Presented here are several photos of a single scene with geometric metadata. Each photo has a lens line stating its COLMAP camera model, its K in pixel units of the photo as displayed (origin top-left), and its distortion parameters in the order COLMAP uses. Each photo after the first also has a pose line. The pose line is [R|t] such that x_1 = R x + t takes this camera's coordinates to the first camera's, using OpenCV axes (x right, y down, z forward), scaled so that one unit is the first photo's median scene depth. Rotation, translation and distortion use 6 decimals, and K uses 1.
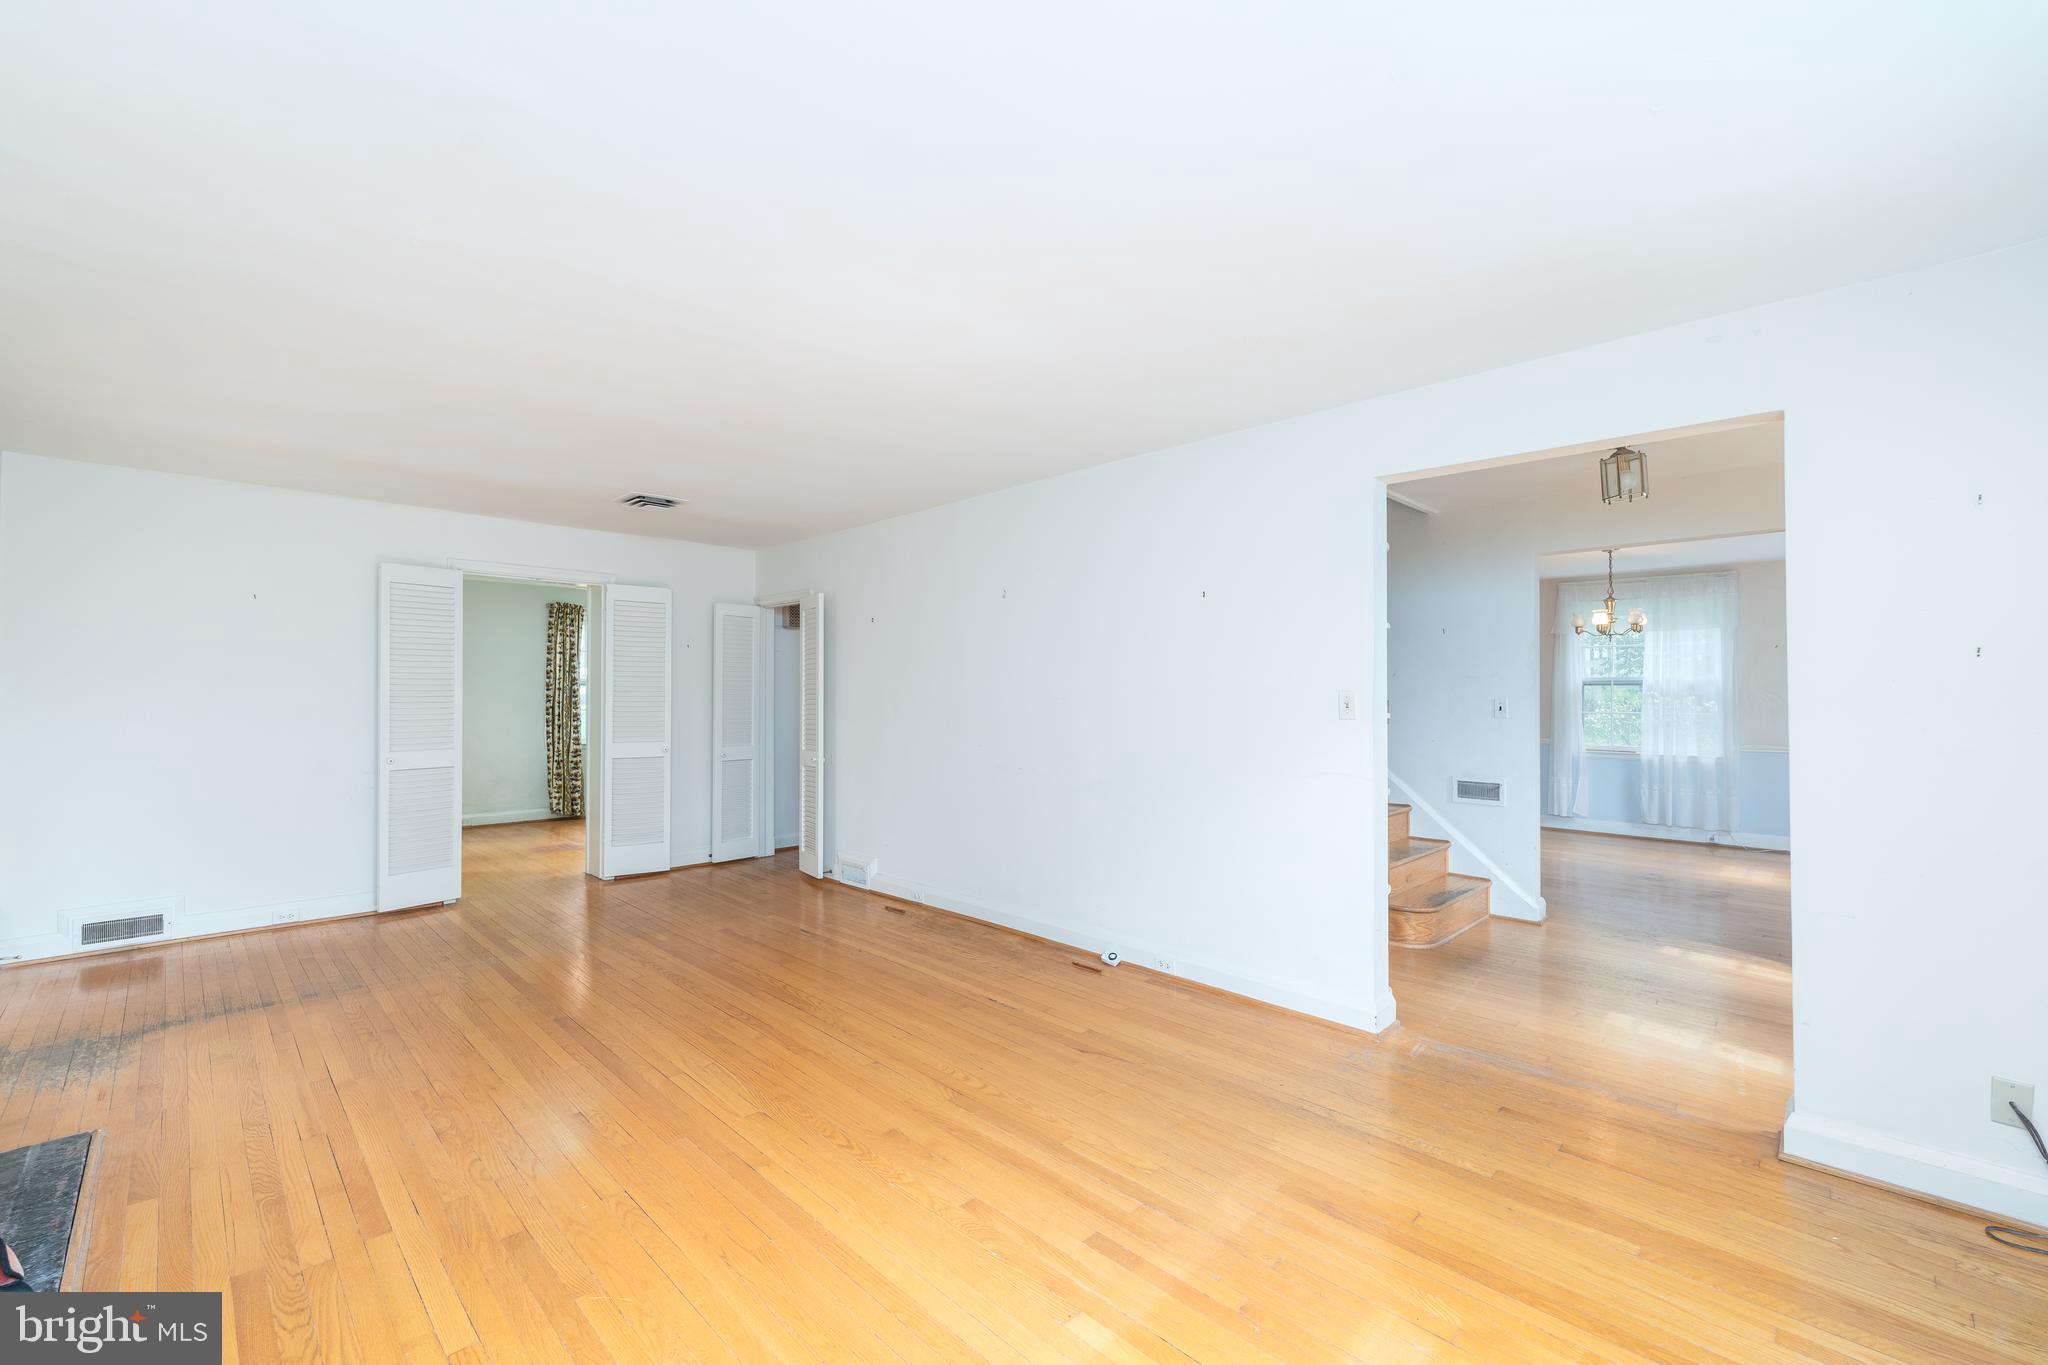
lens RADIAL K [[848.0, 0, 1026.9], [0, 848.0, 686.5], [0, 0, 1]] dist [-0.001165, 0.000942]
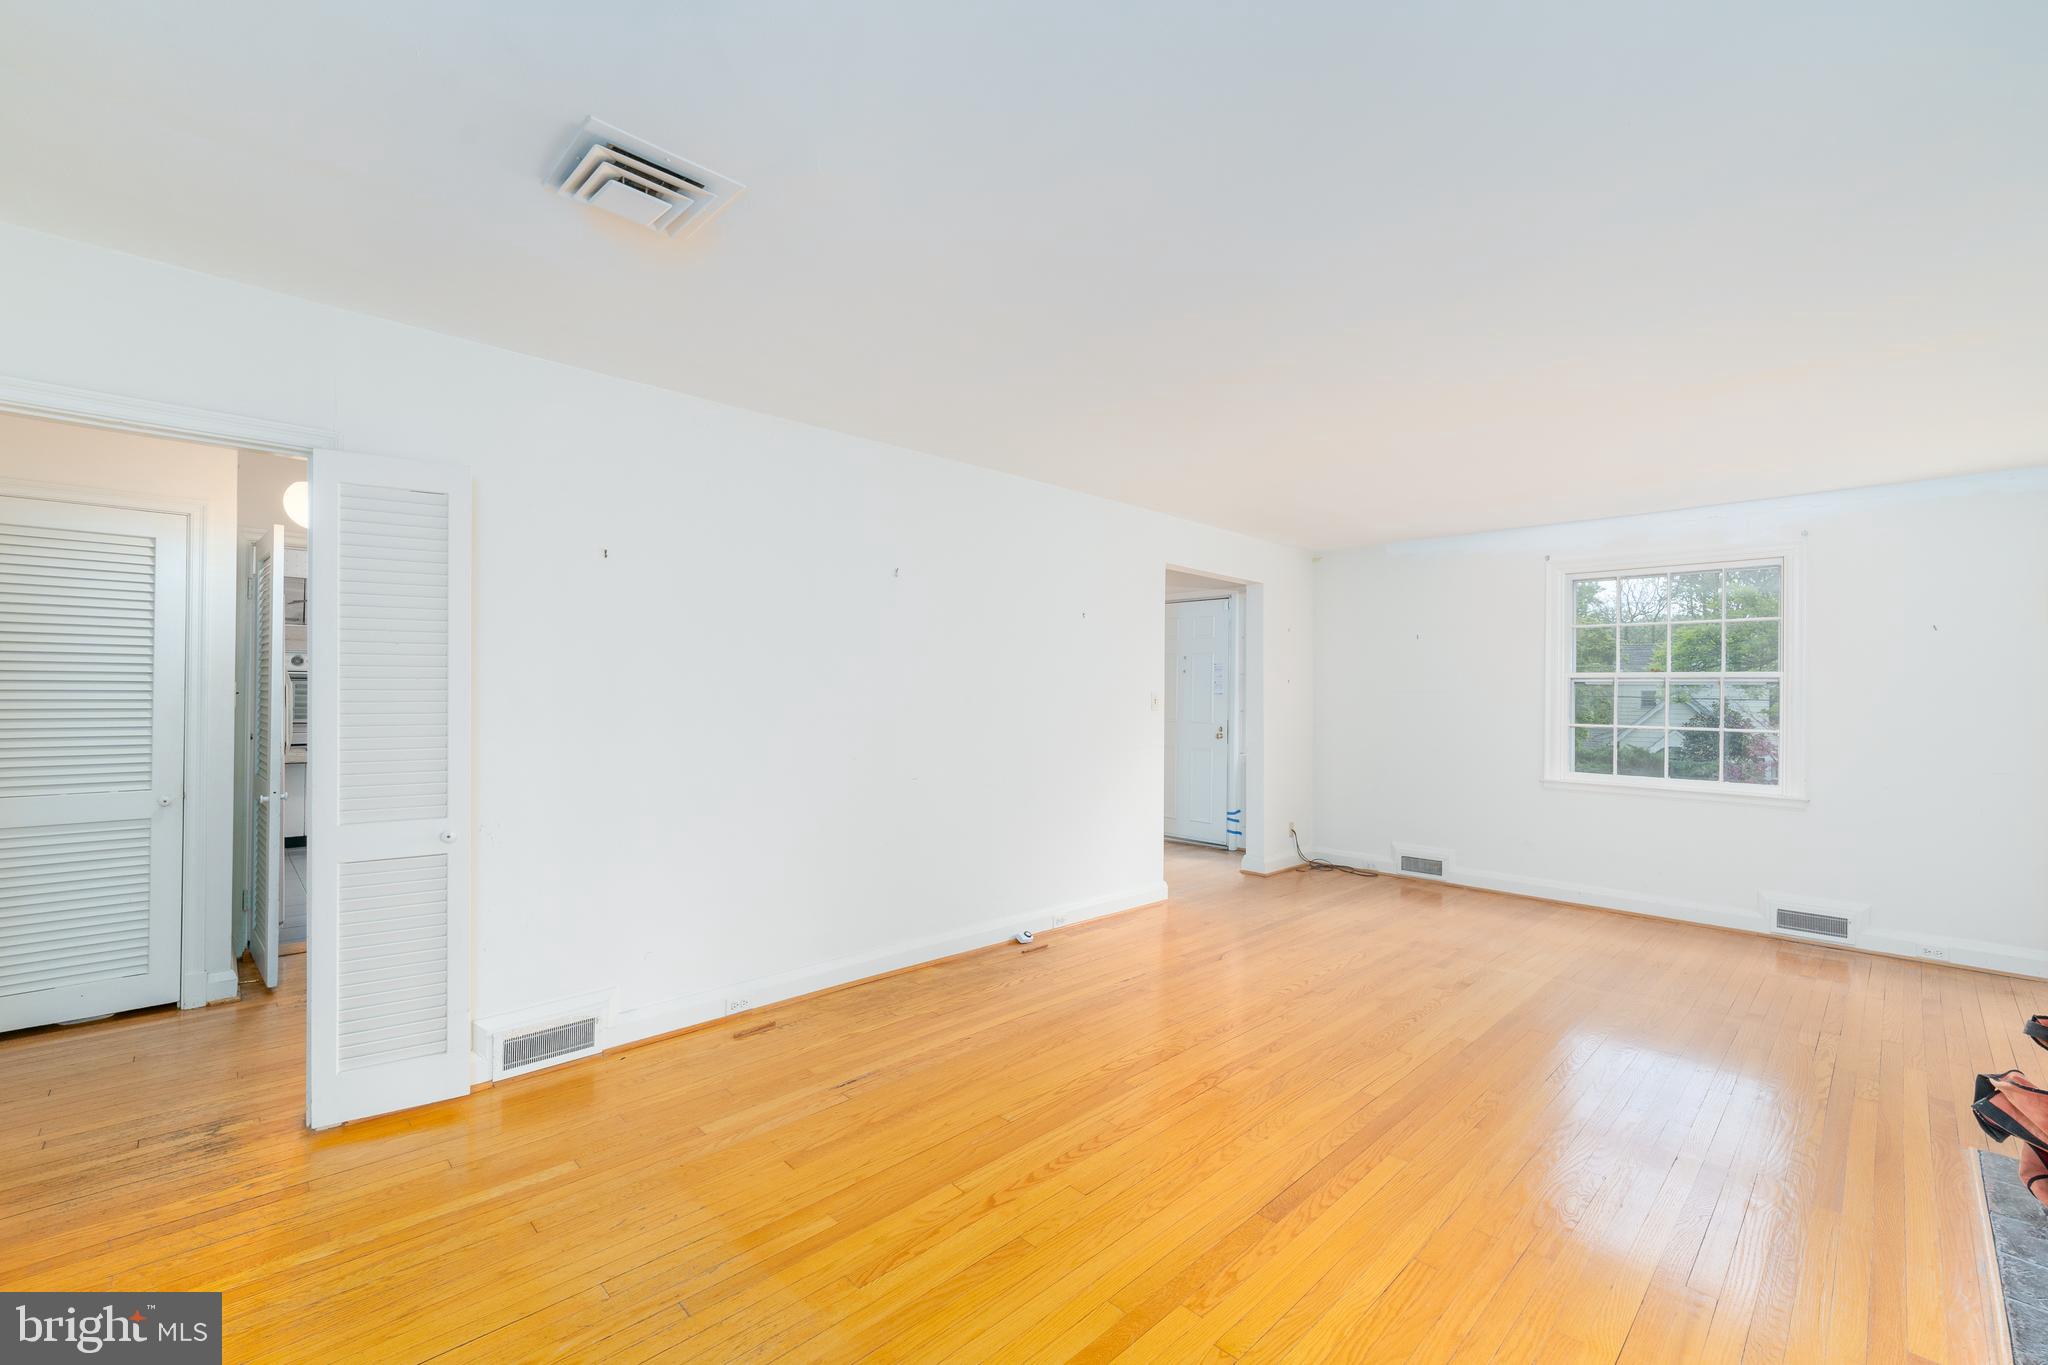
lens RADIAL K [[848.0, 0, 1026.9], [0, 848.0, 686.5], [0, 0, 1]] dist [-0.001165, 0.000942]
pose [[0.021563, 0.003764, 0.999760, -0.958273], [-0.017571, 0.999840, -0.003386, 0.002871], [-0.999613, -0.017494, 0.021626, 0.949162]]
